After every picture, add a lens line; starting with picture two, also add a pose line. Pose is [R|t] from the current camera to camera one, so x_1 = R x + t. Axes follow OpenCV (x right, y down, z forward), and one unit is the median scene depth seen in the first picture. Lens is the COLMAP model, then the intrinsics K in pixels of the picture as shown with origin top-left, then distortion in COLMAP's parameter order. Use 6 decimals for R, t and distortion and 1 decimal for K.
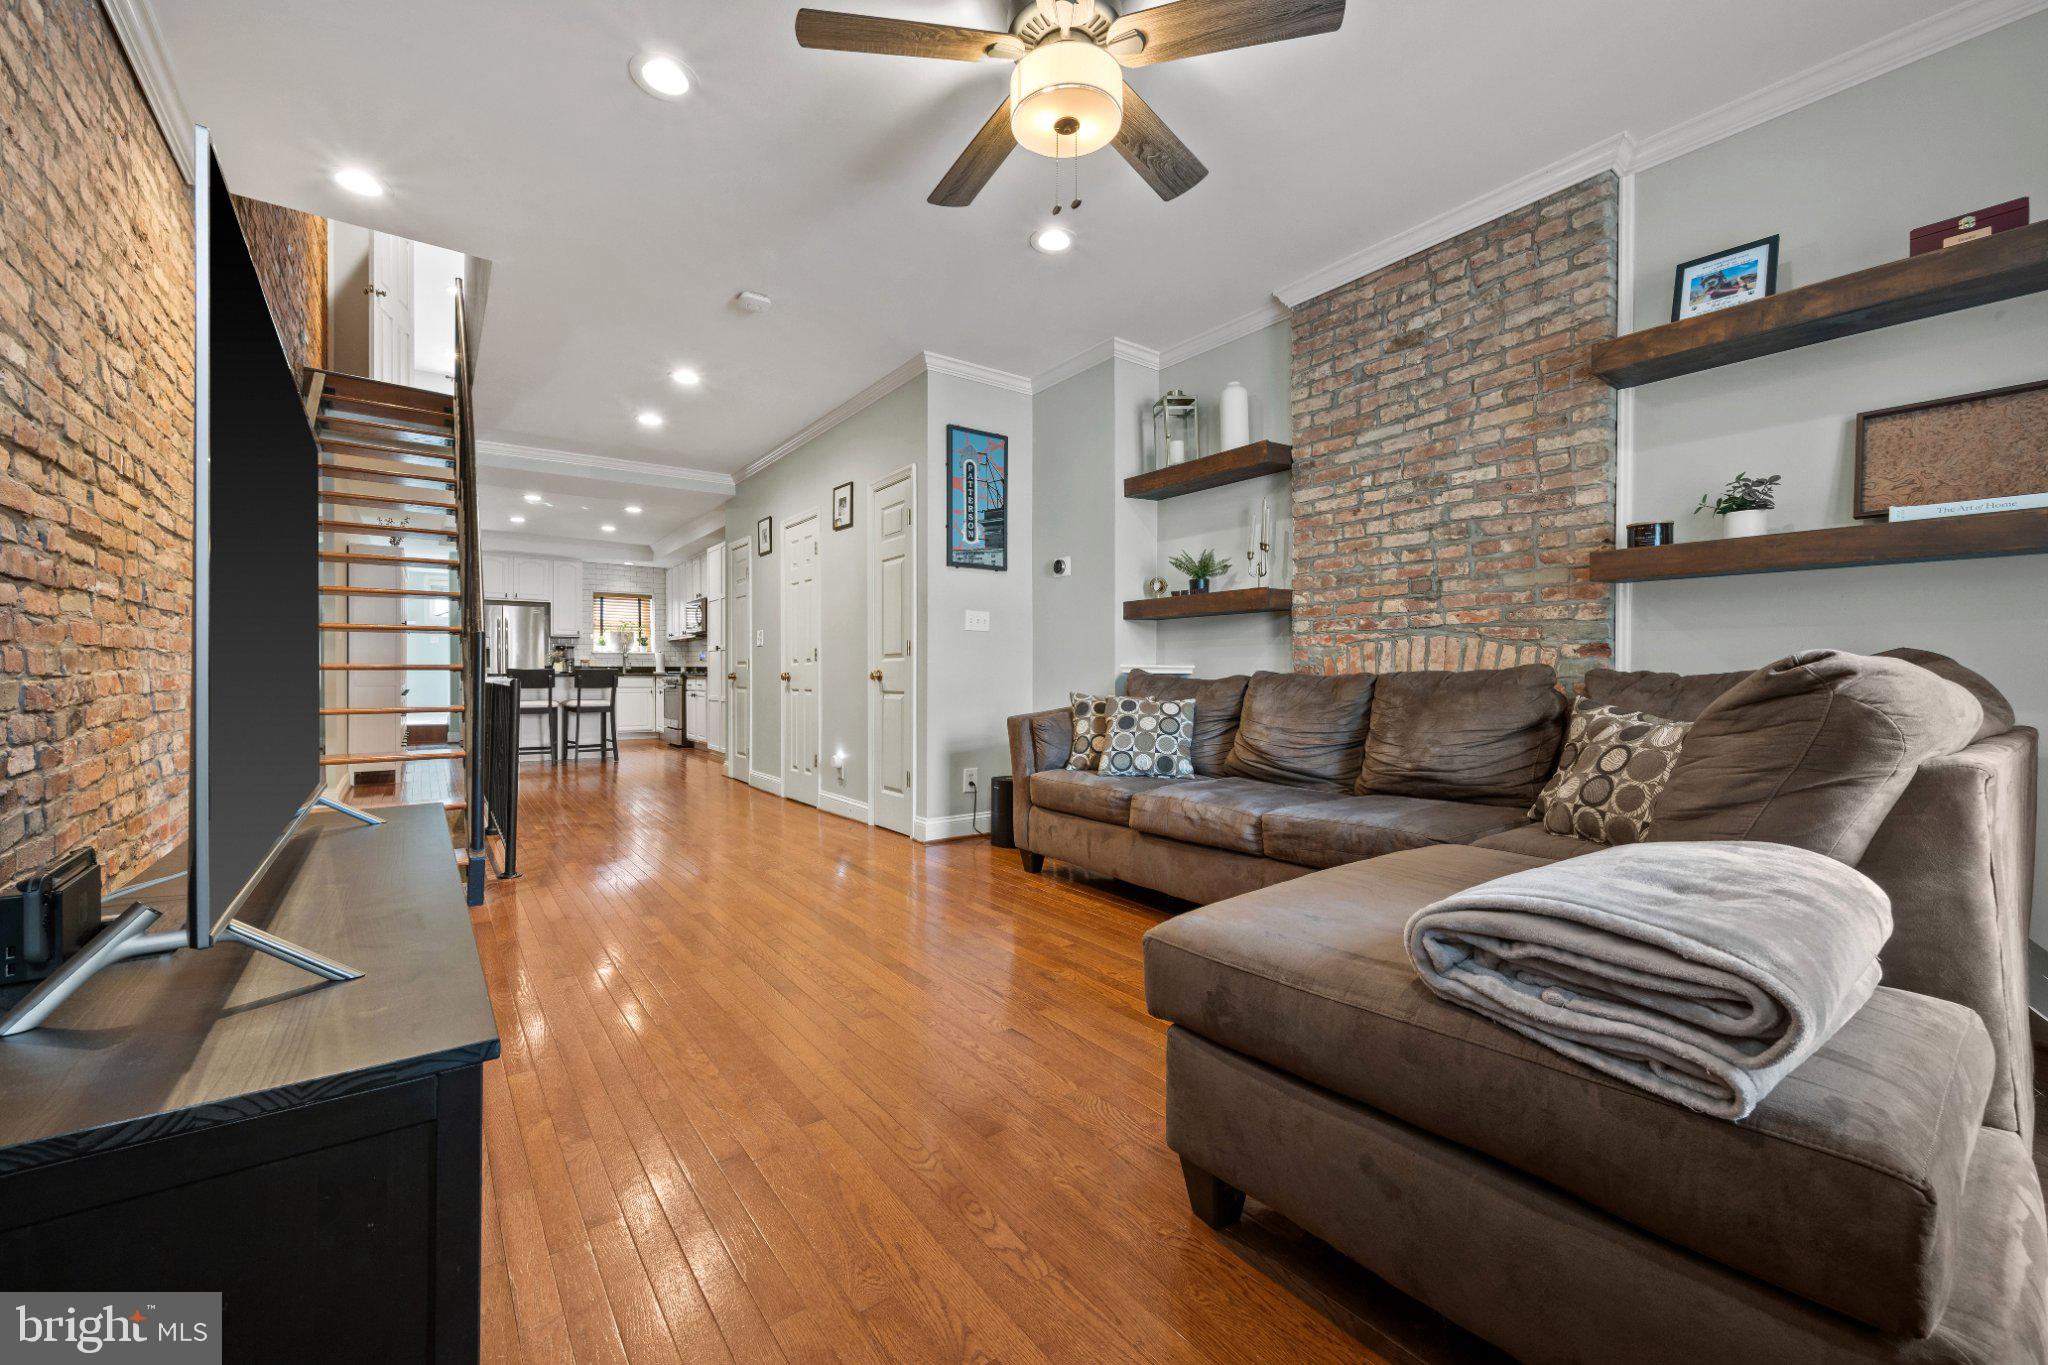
lens RADIAL K [[809.7, 0, 1018.9], [0, 809.7, 677.3], [0, 0, 1]] dist [-0.002396, -0.000284]
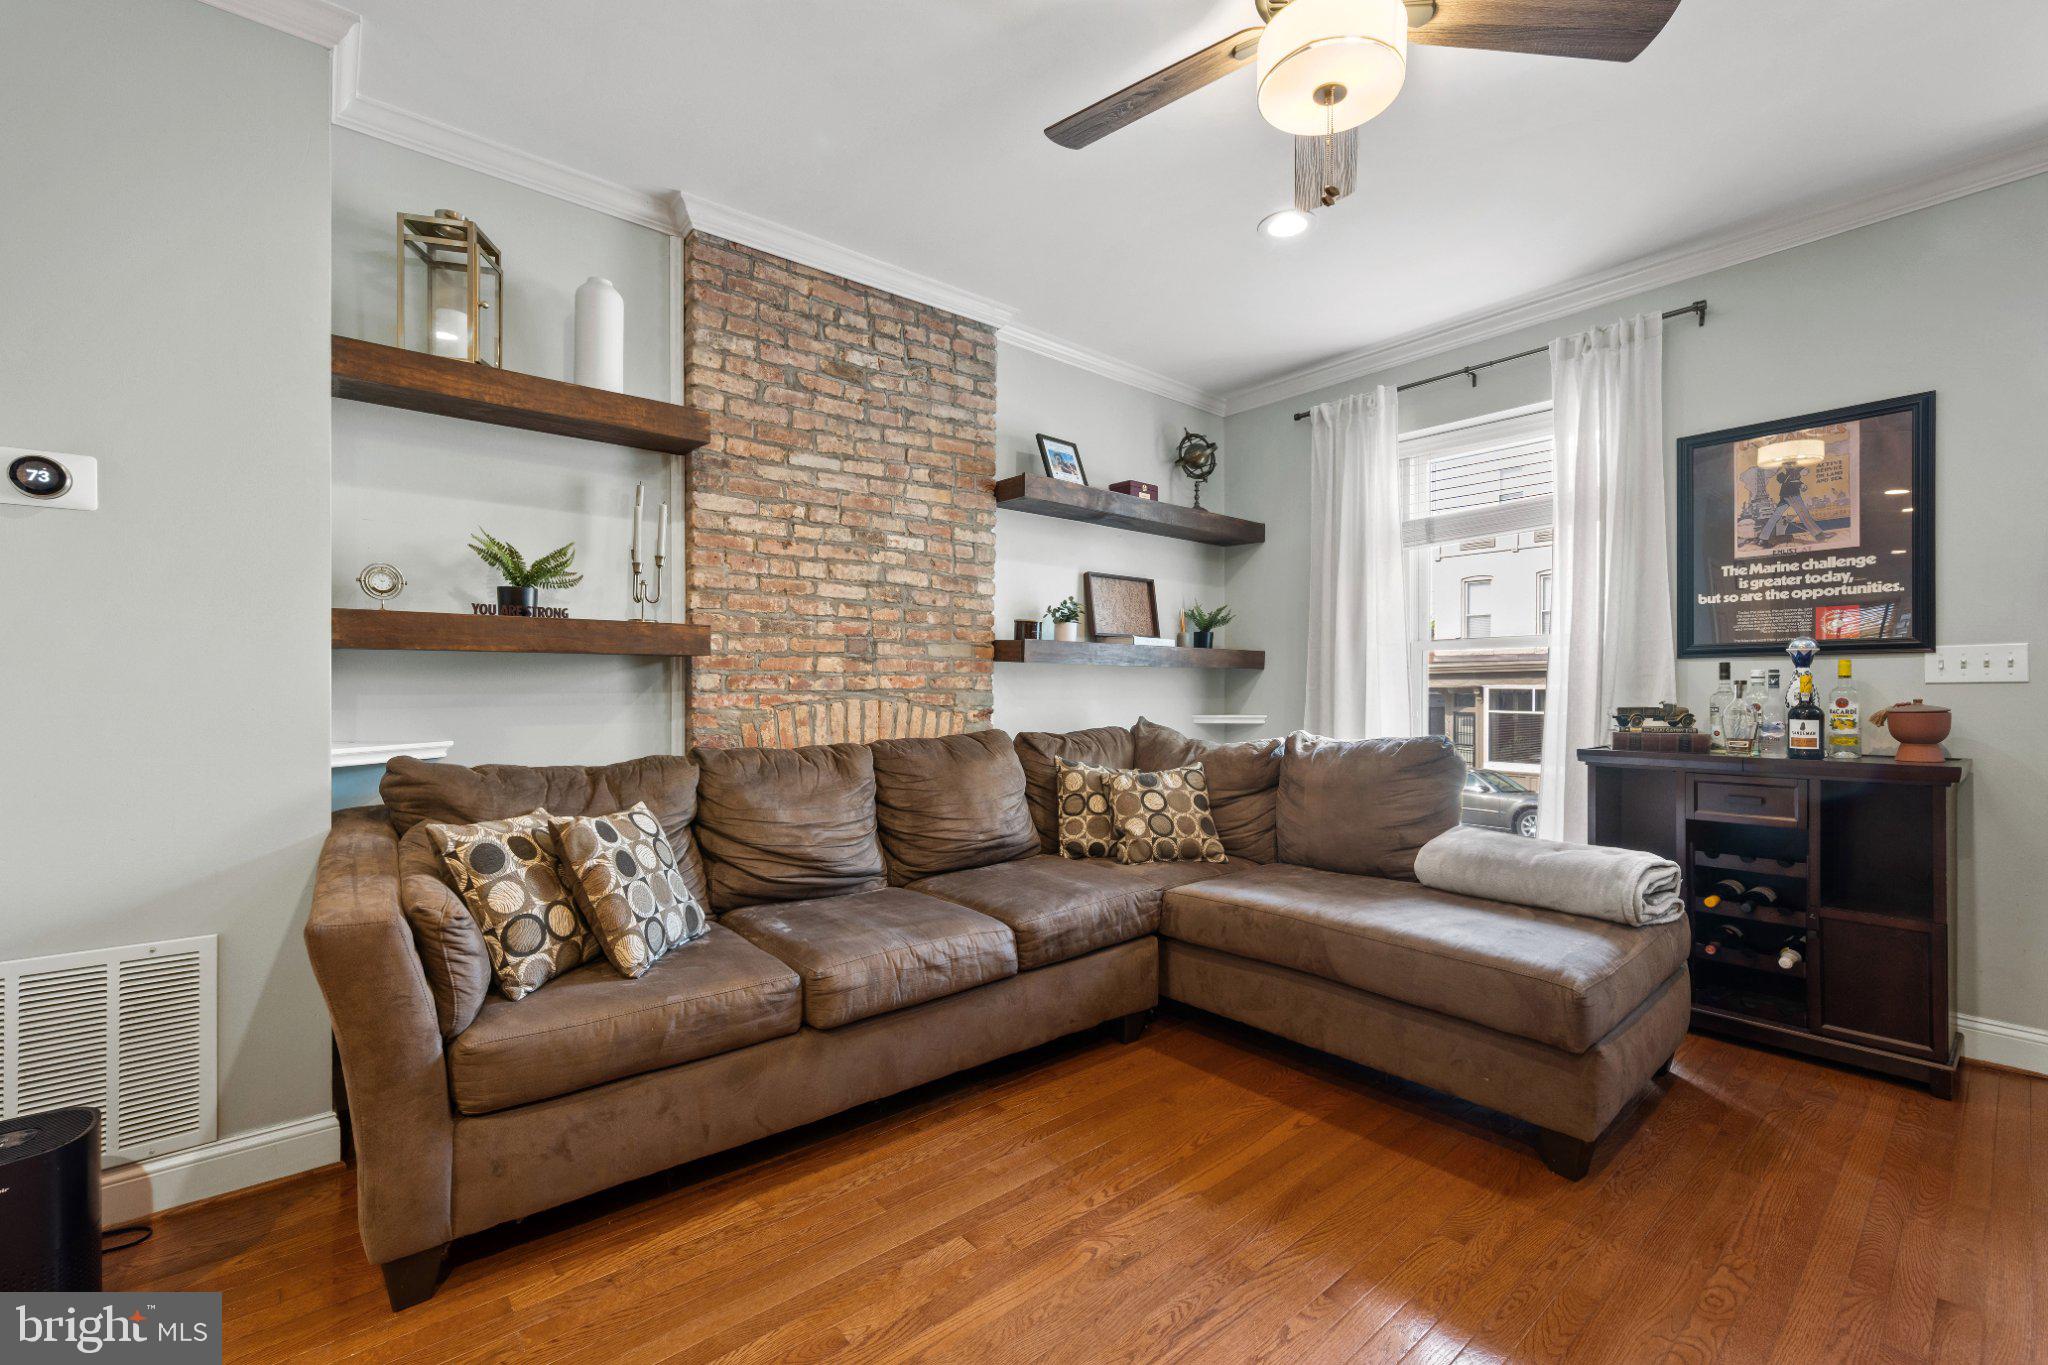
lens RADIAL K [[861.1, 0, 1015.5], [0, 861.1, 692.2], [0, 0, 1]] dist [0.000515, -0.000271]
pose [[-0.056303, -0.006681, 0.998391, -0.494690], [0.004136, 0.999967, 0.006925, -0.065555], [-0.998405, 0.004519, -0.056274, 0.875214]]
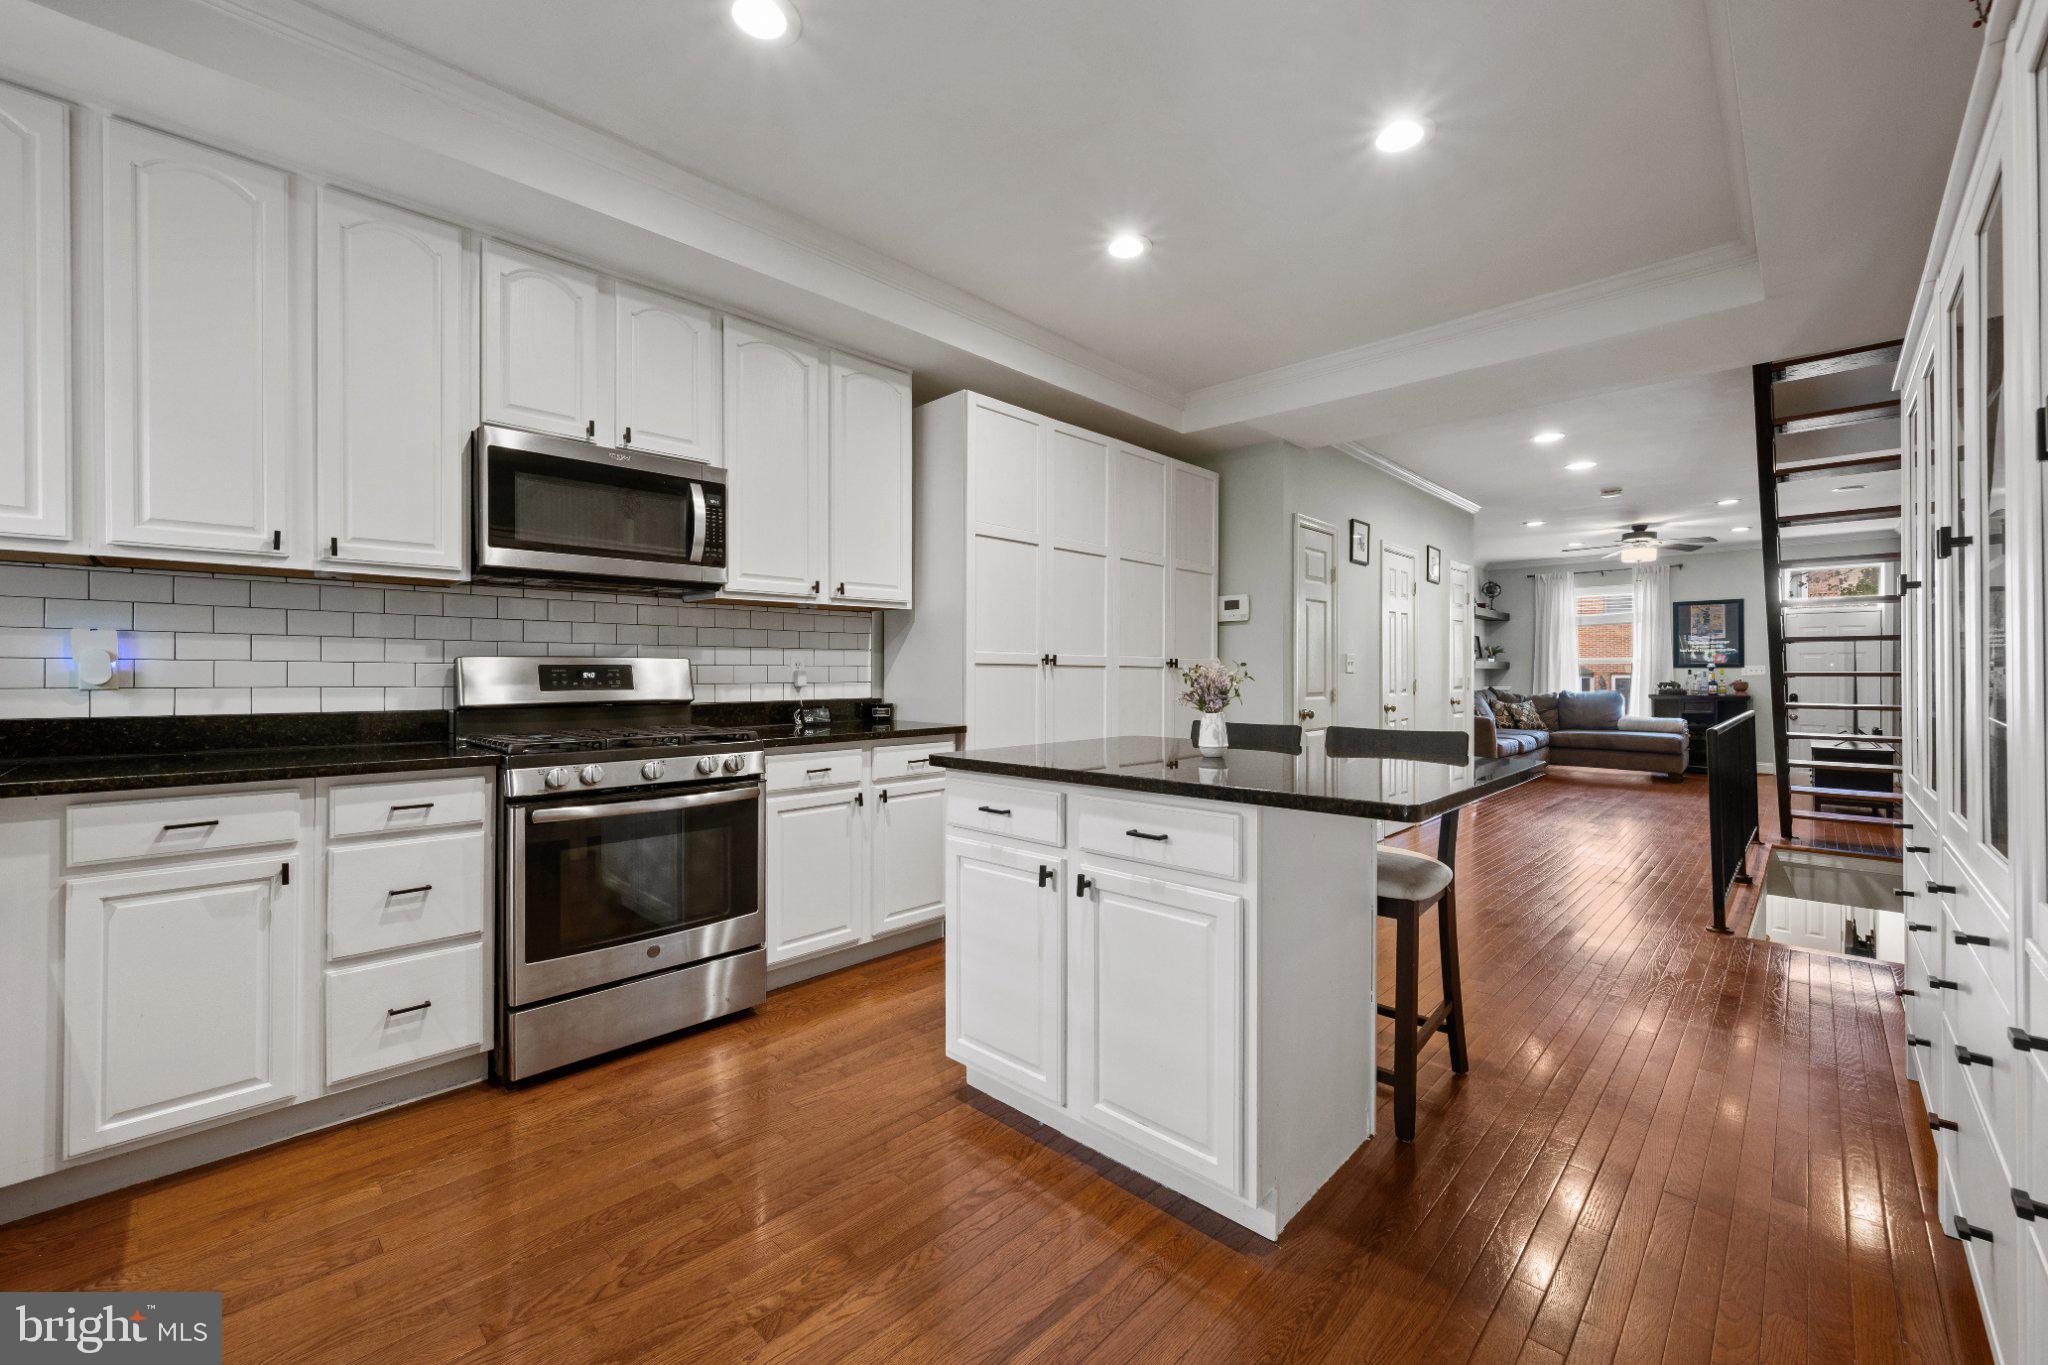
lens RADIAL K [[809.7, 0, 1023.9], [0, 809.7, 679.3], [0, 0, 1]] dist [-0.002396, -0.000284]
pose [[-0.165213, -0.010701, 0.986200, -1.761183], [0.001285, 0.999938, 0.011065, -0.081523], [-0.986257, 0.003095, -0.165189, 2.480156]]
